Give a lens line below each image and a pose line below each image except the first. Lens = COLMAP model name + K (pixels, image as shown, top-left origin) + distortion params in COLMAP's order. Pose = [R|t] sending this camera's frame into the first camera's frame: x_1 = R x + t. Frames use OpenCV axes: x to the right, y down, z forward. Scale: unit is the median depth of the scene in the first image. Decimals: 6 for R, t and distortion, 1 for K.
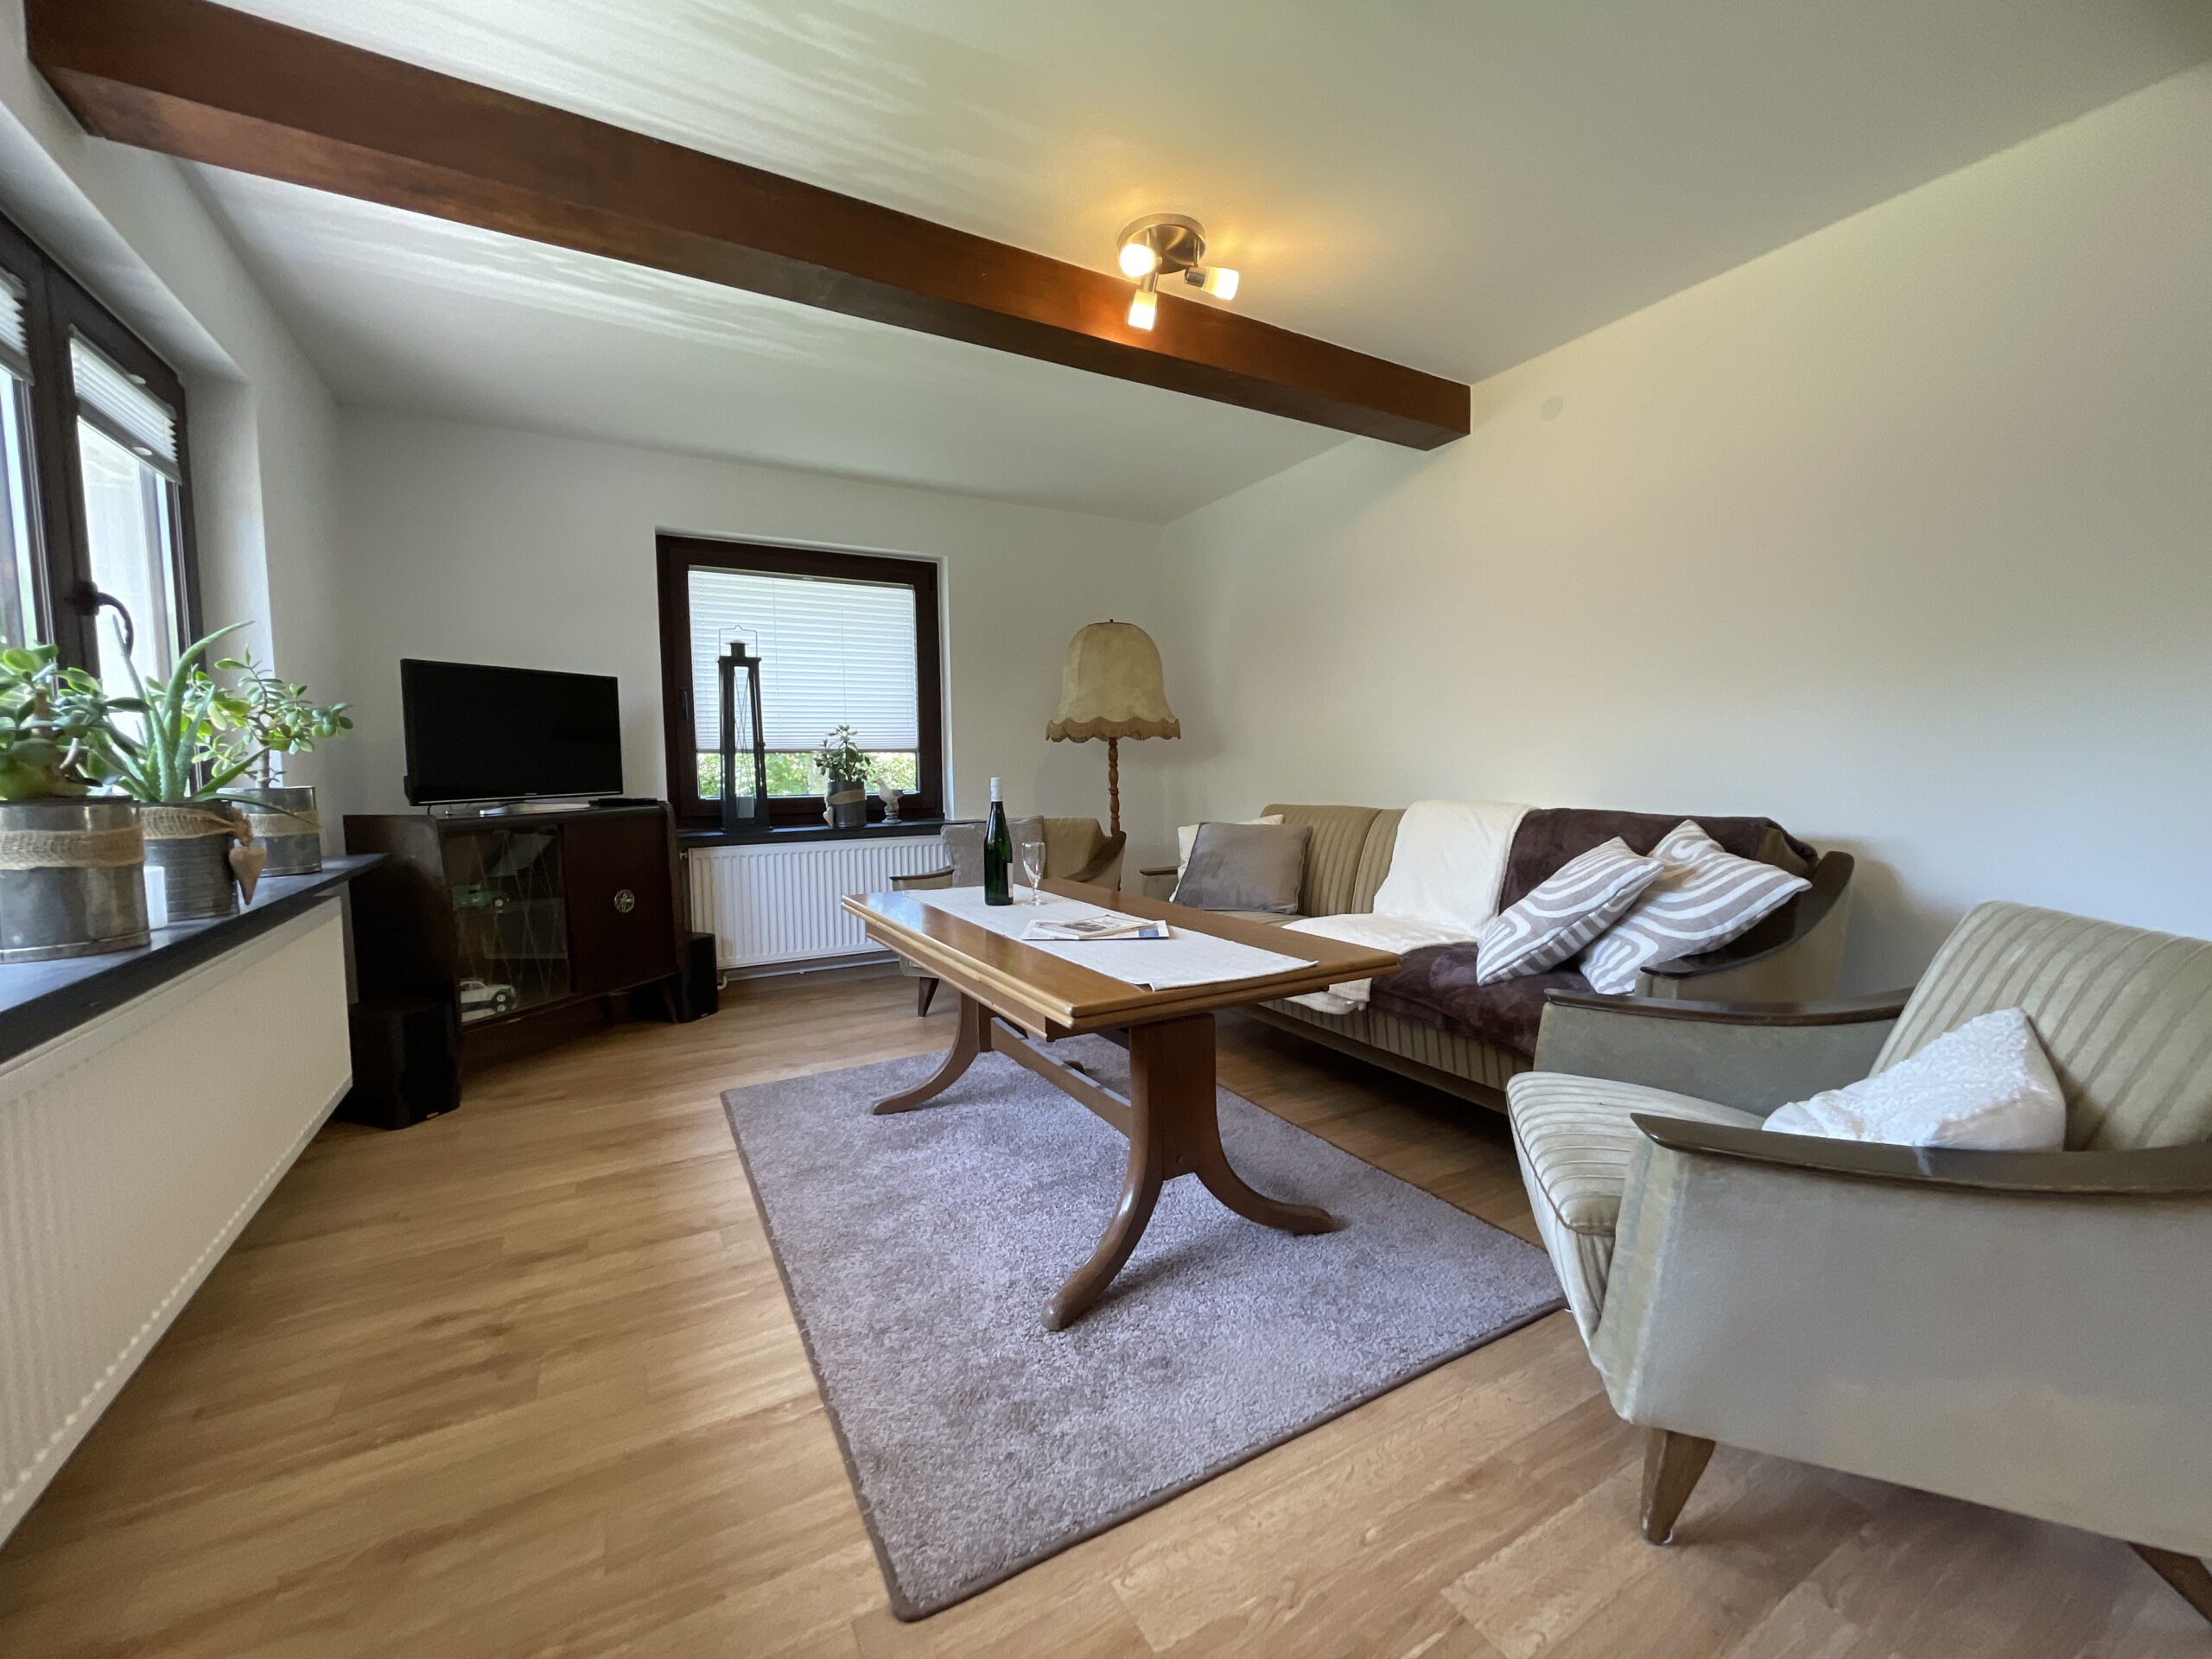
lens RADIAL K [[892.6, 0, 1101.4], [0, 892.6, 832.9], [0, 0, 1]] dist [-0.006378, 0.001507]
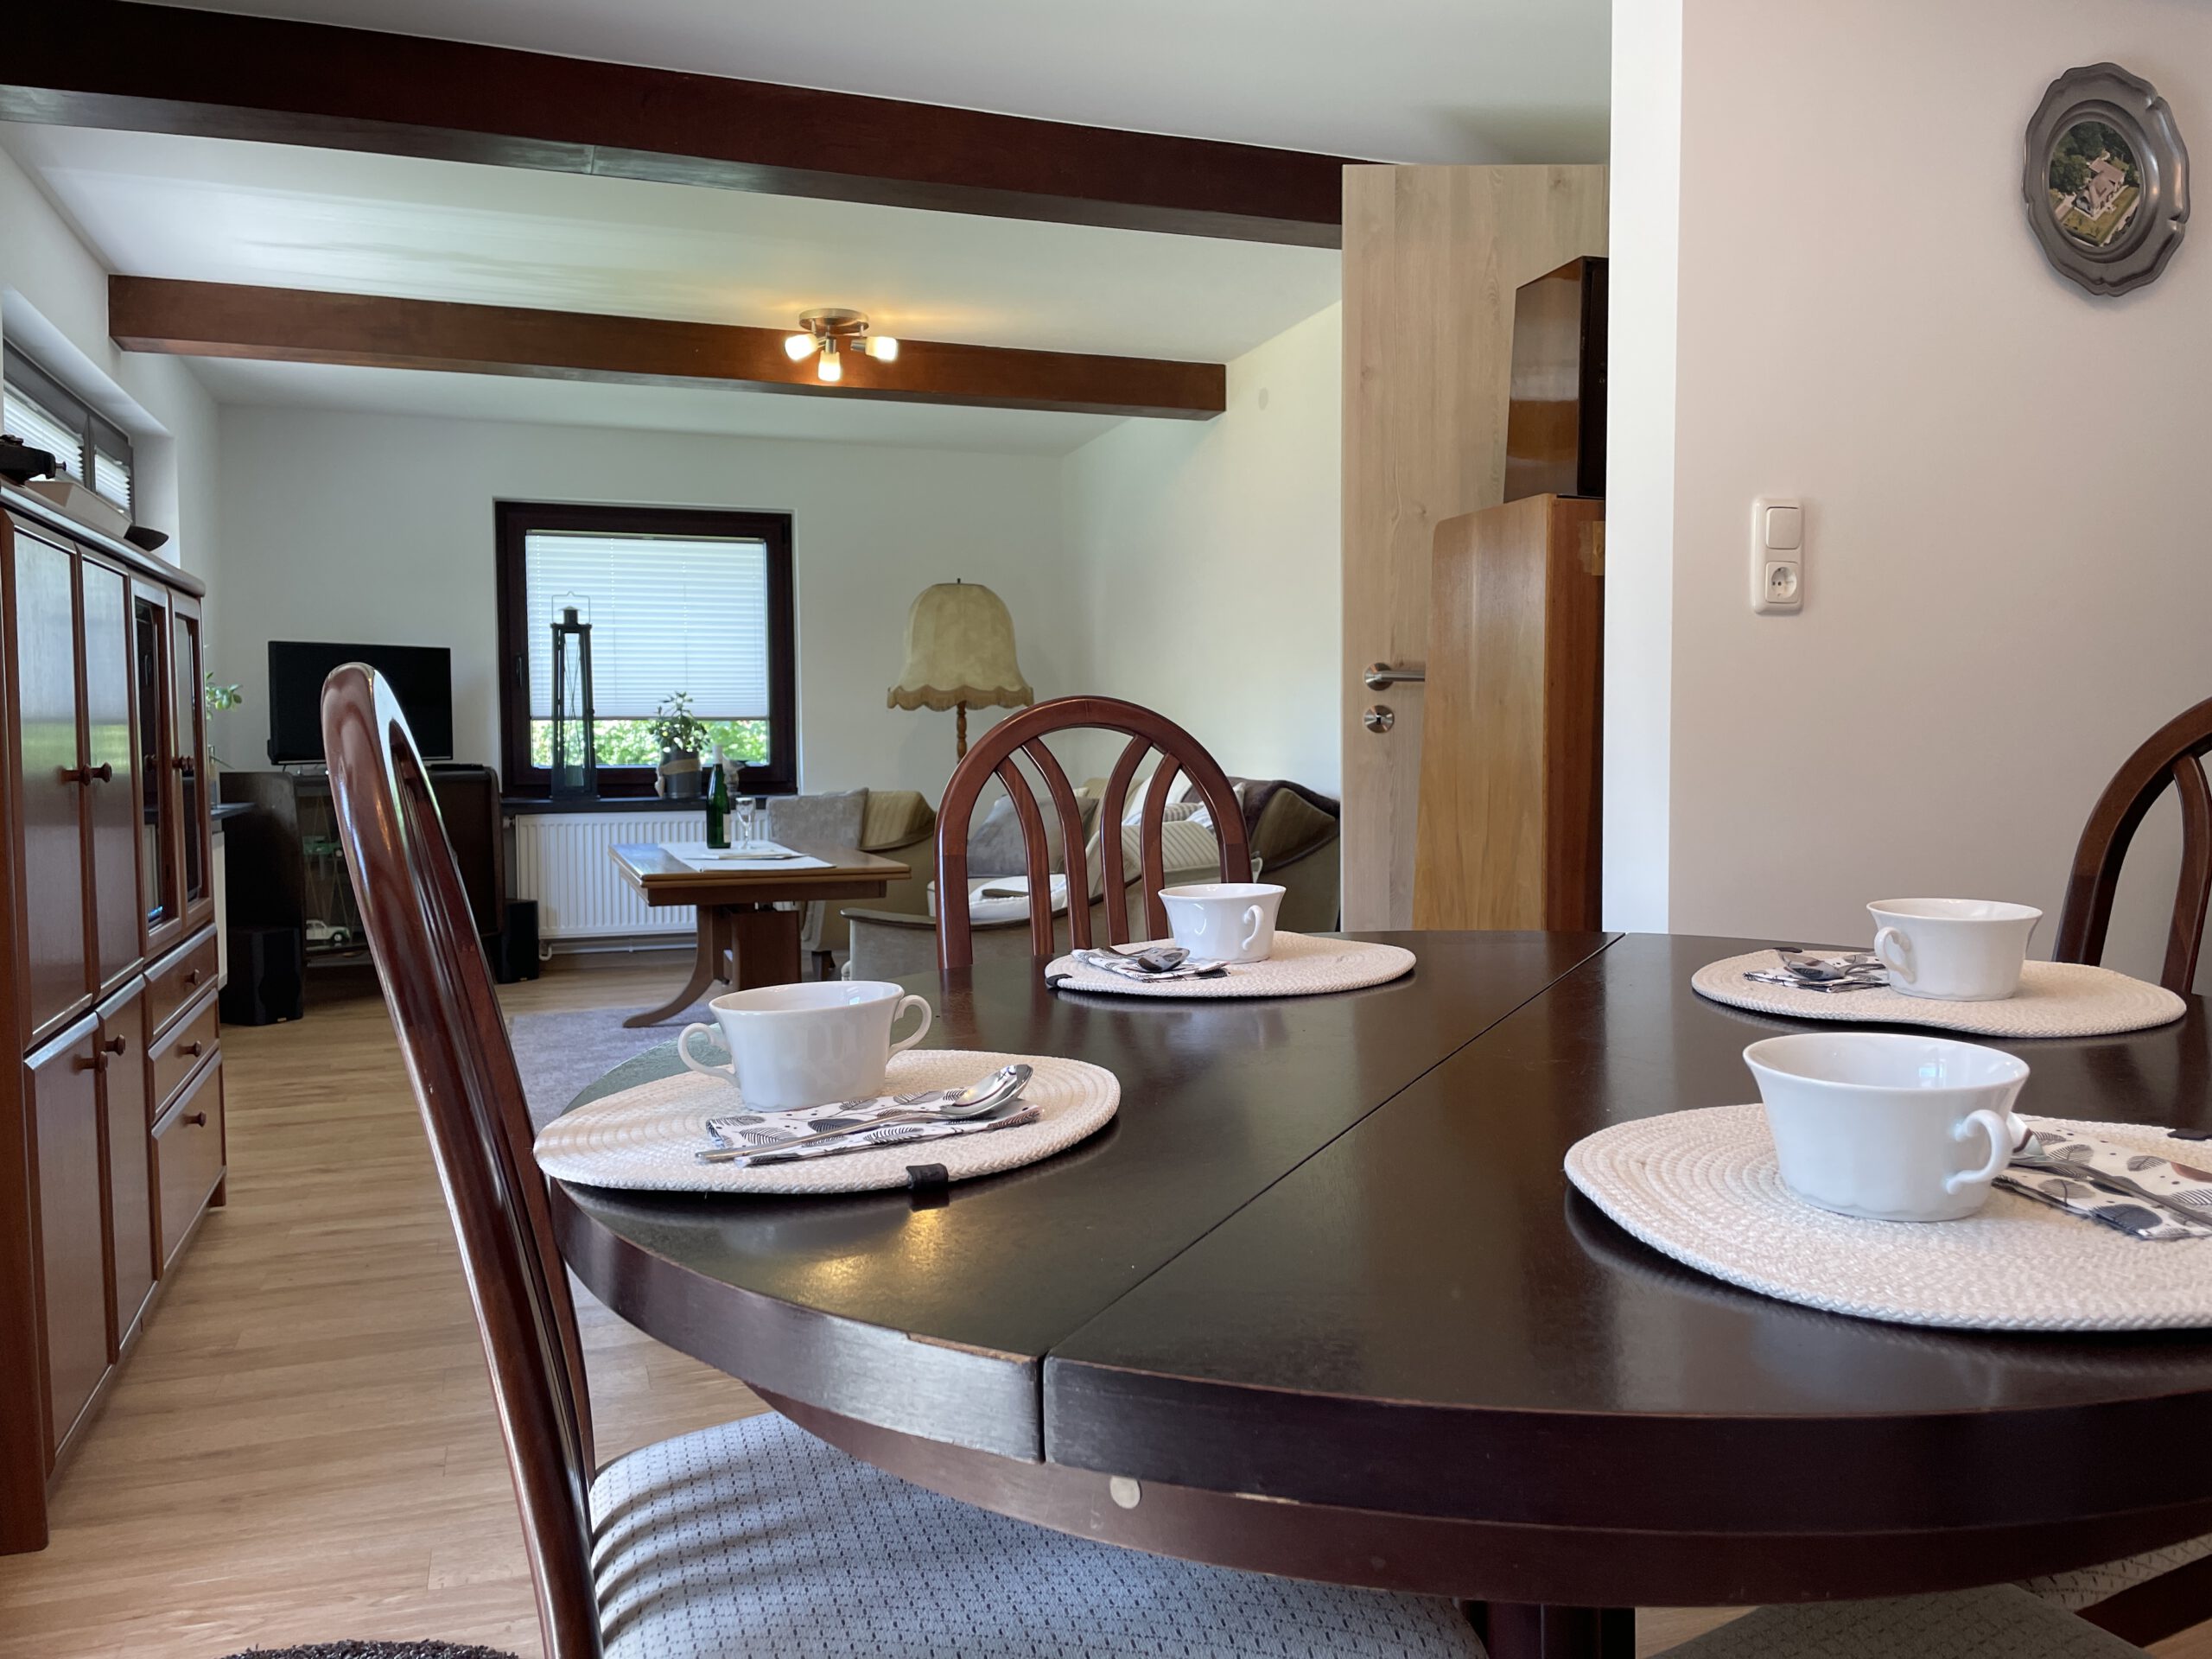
lens RADIAL K [[1673.8, 0, 1110.6], [0, 1673.8, 822.7], [0, 0, 1]] dist [0.074704, -0.098467]
pose [[0.984944, 0.015452, -0.172181, 0.503769], [-0.019822, 0.999523, -0.023688, 0.055364], [0.171733, 0.026744, 0.984780, -0.726251]]
